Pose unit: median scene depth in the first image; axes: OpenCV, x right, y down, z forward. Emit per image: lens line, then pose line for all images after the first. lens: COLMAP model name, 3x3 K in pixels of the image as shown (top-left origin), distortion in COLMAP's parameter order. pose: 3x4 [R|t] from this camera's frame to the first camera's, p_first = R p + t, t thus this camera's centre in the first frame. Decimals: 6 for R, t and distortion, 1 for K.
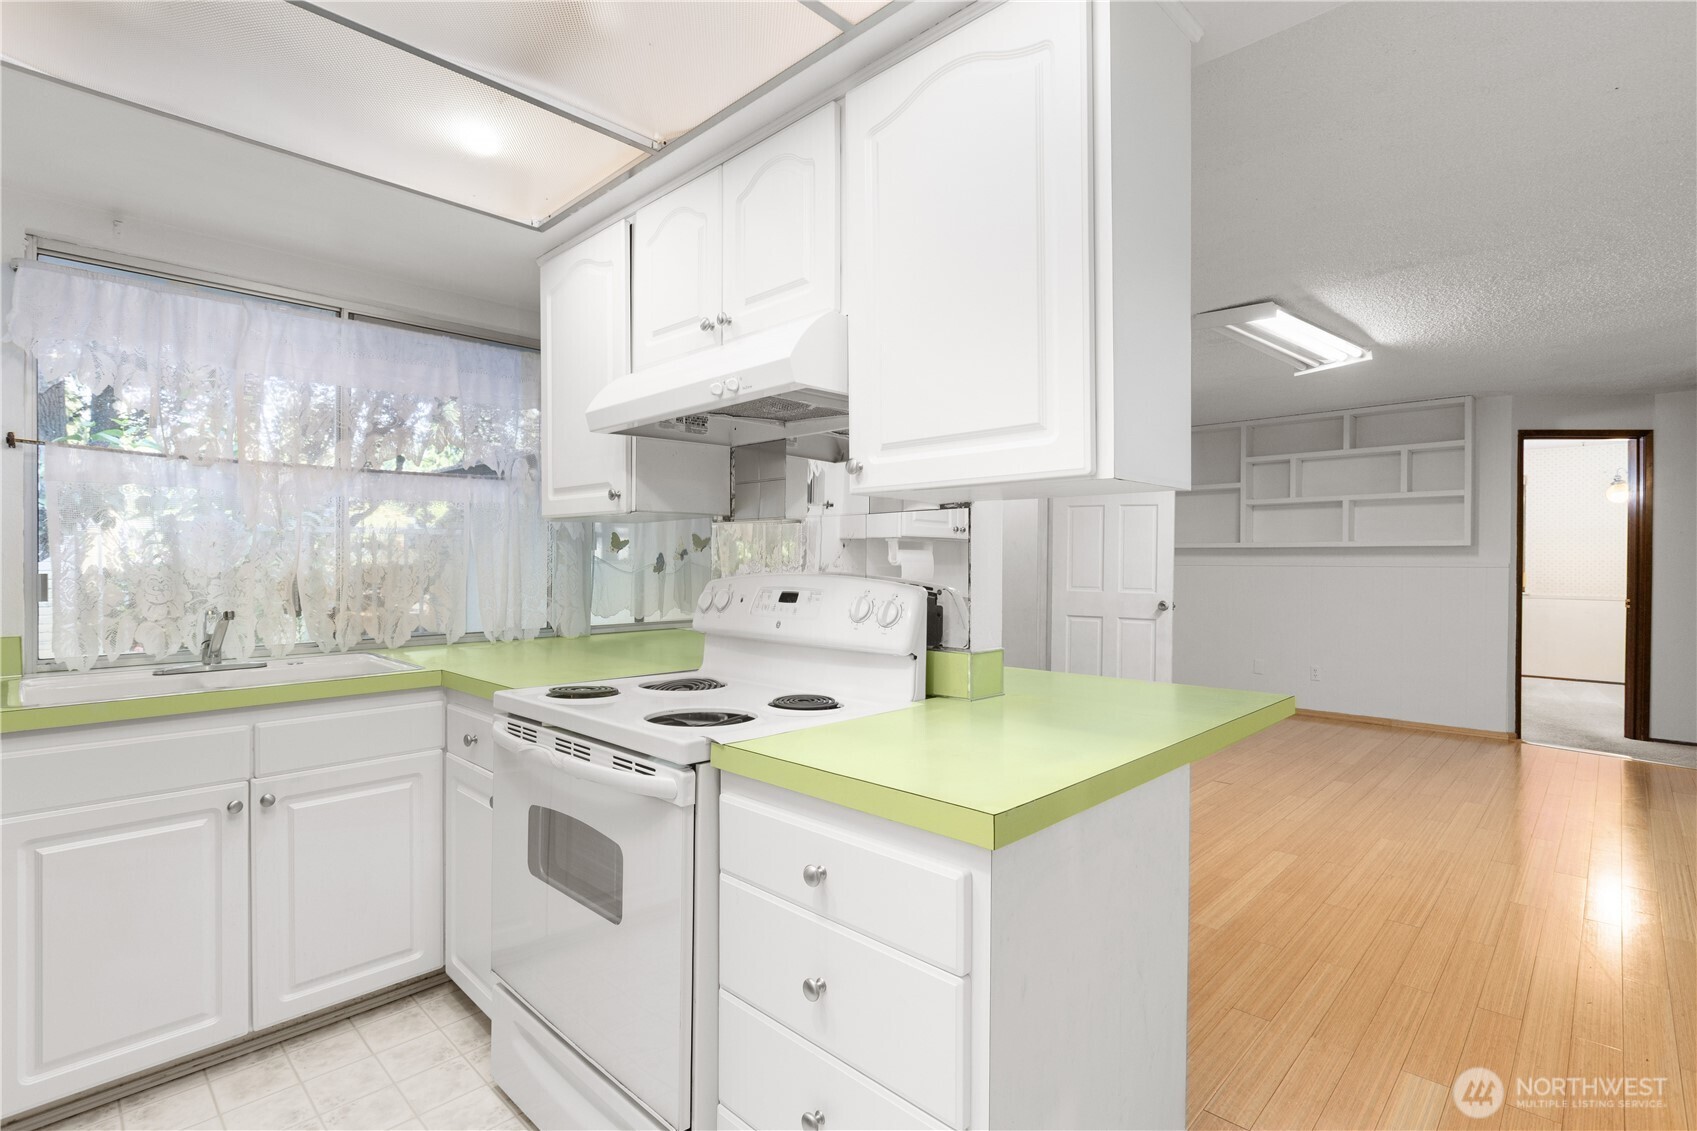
lens RADIAL K [[799.5, 0, 847.3], [0, 799.5, 569.0], [0, 0, 1]] dist [0.000381, -0.001264]
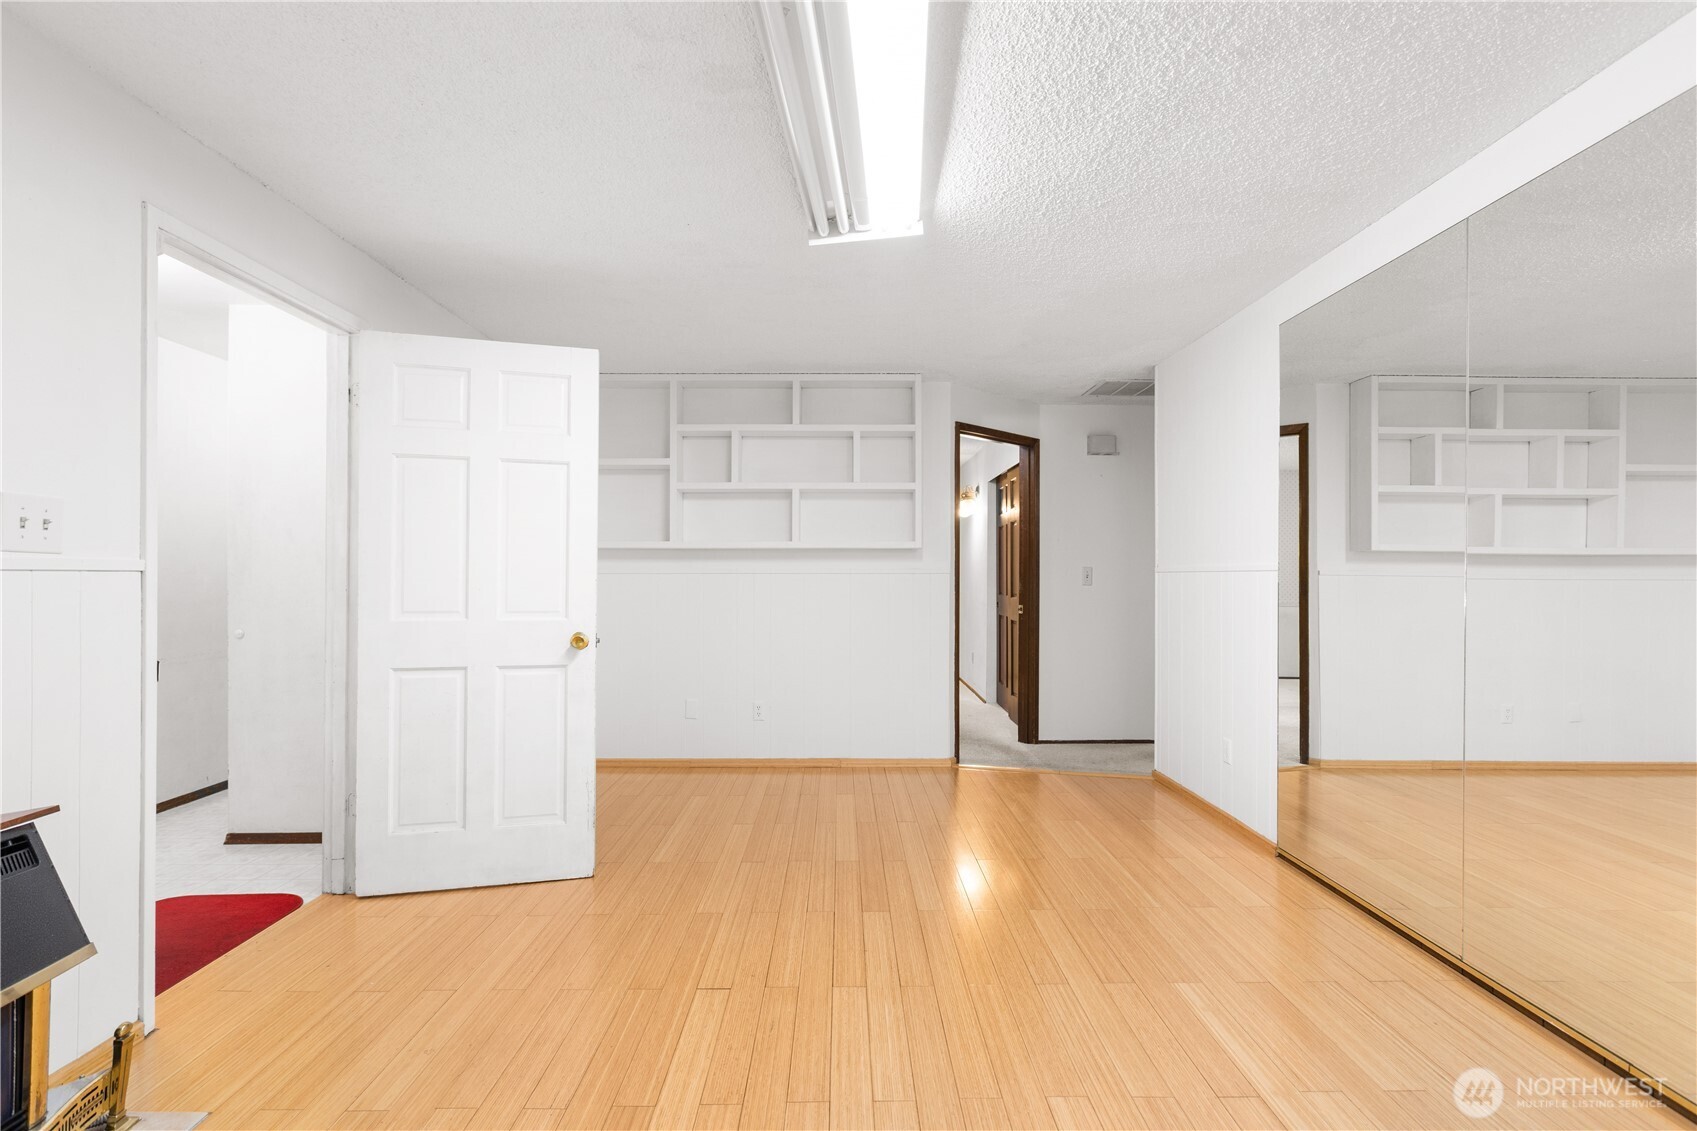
lens RADIAL K [[756.5, 0, 842.9], [0, 756.5, 574.1], [0, 0, 1]] dist [0.001064, 0.001536]
pose [[0.721187, -0.001204, 0.692740, 0.154499], [0.009287, 0.999925, -0.007931, 0.004264], [-0.692679, 0.012153, 0.721144, 0.473461]]
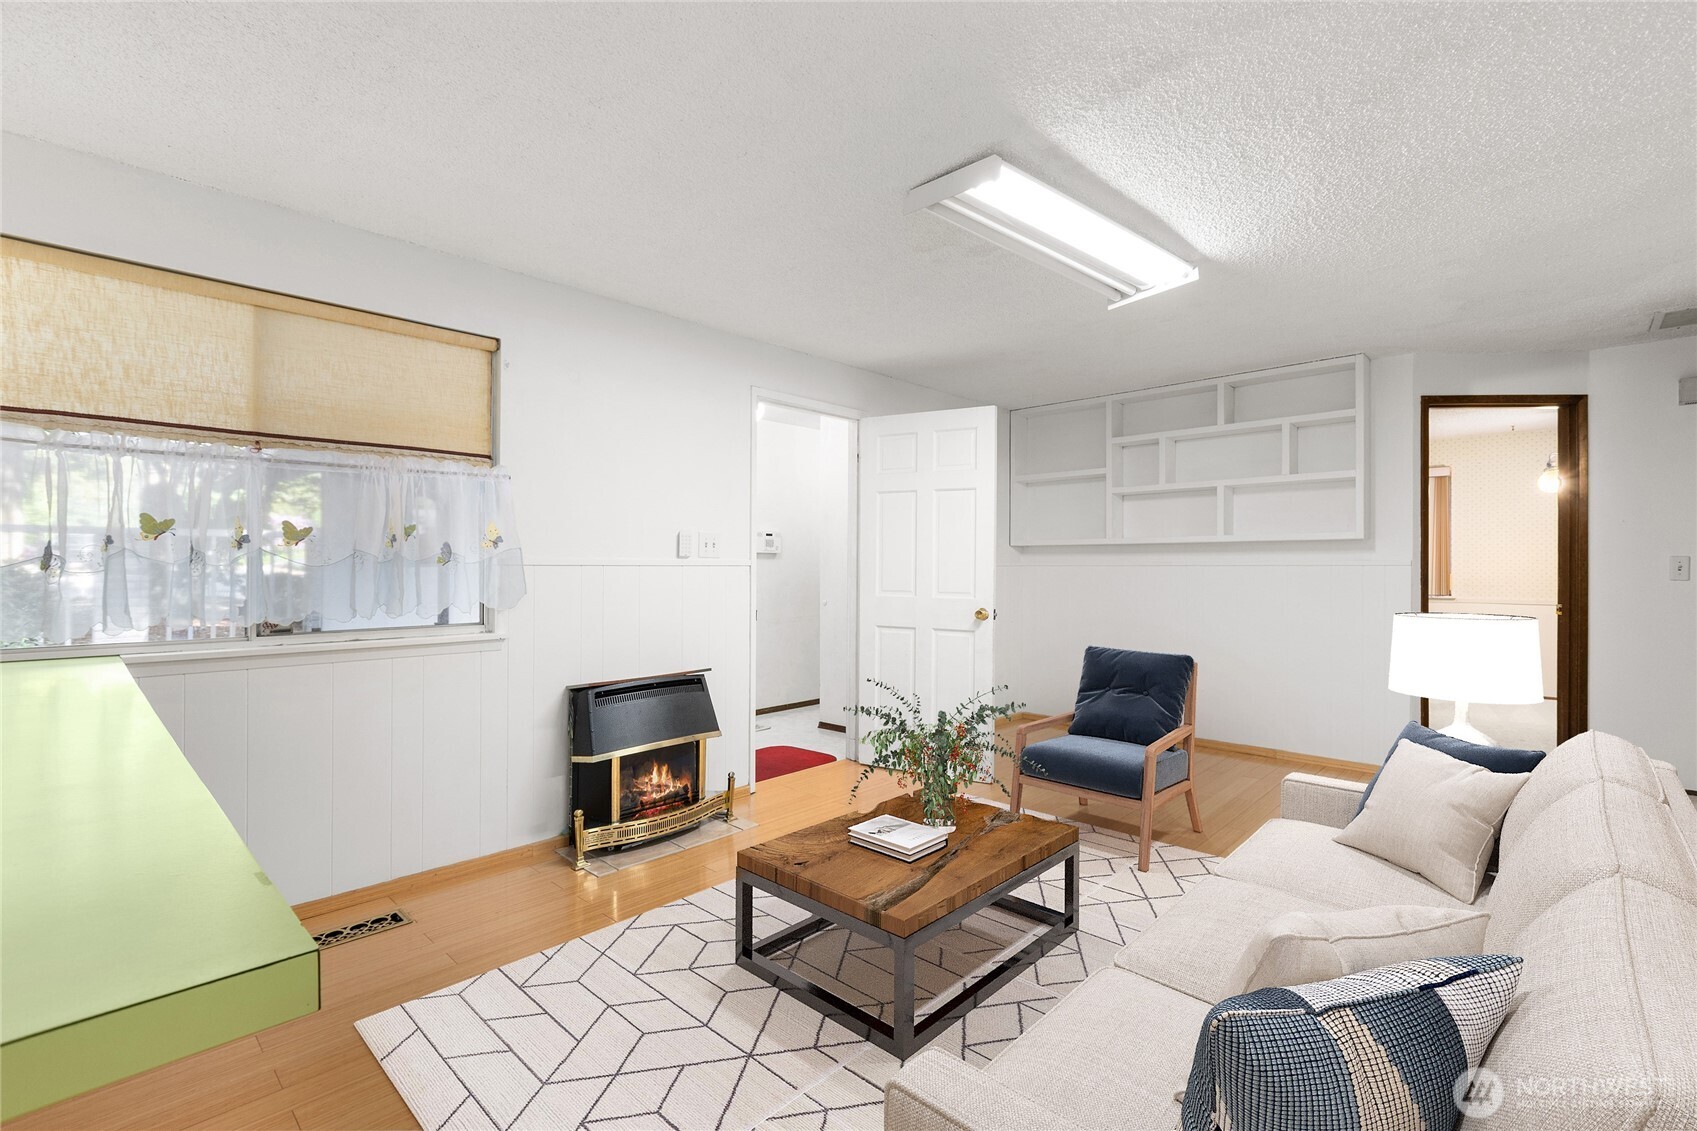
lens RADIAL K [[756.5, 0, 847.0], [0, 756.5, 571.4], [0, 0, 1]] dist [0.001064, 0.001536]
pose [[0.999958, -0.003208, 0.008554, 0.249087], [0.003247, 0.999984, -0.004638, 0.005921], [-0.008539, 0.004666, 0.999953, 0.235879]]
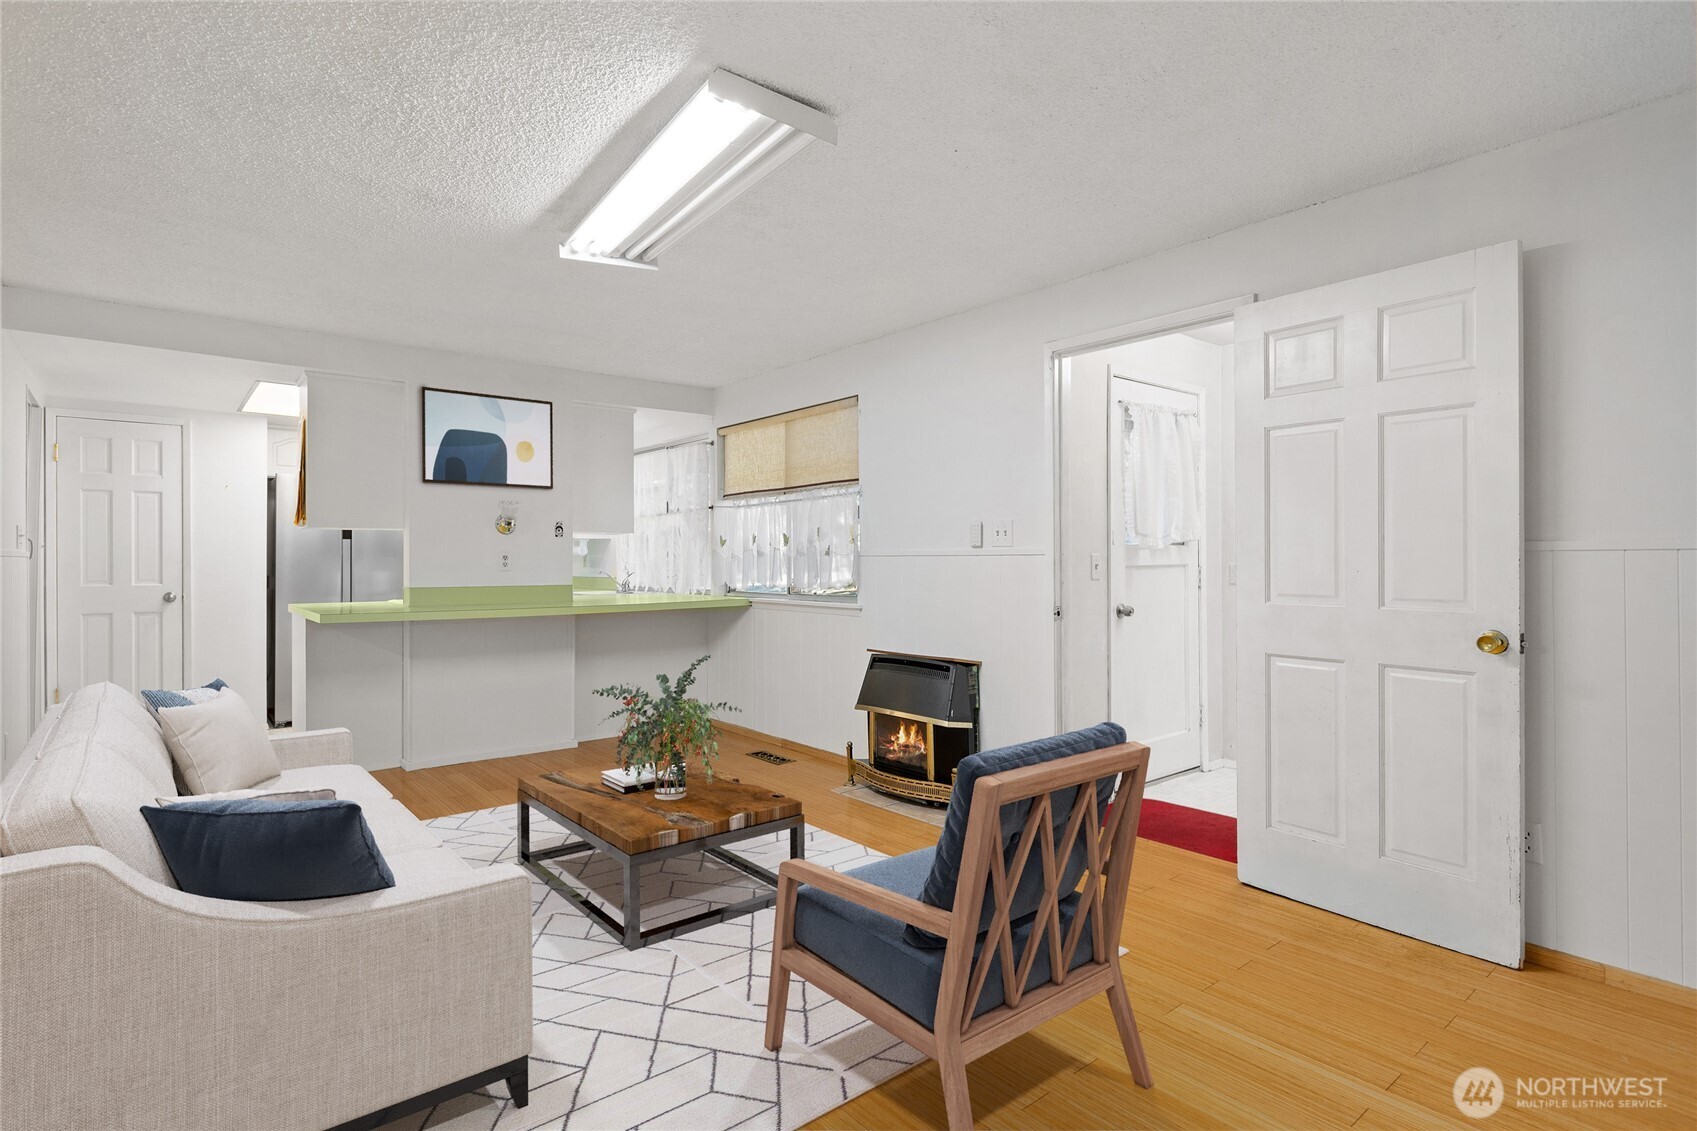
lens RADIAL K [[847.8, 0, 856.9], [0, 847.8, 548.8], [0, 0, 1]] dist [0.001801, 0.000108]
pose [[-0.109599, -0.004258, -0.993967, 0.852225], [0.005118, 0.999975, -0.004848, -0.004363], [0.993963, -0.005619, -0.109575, 0.869042]]
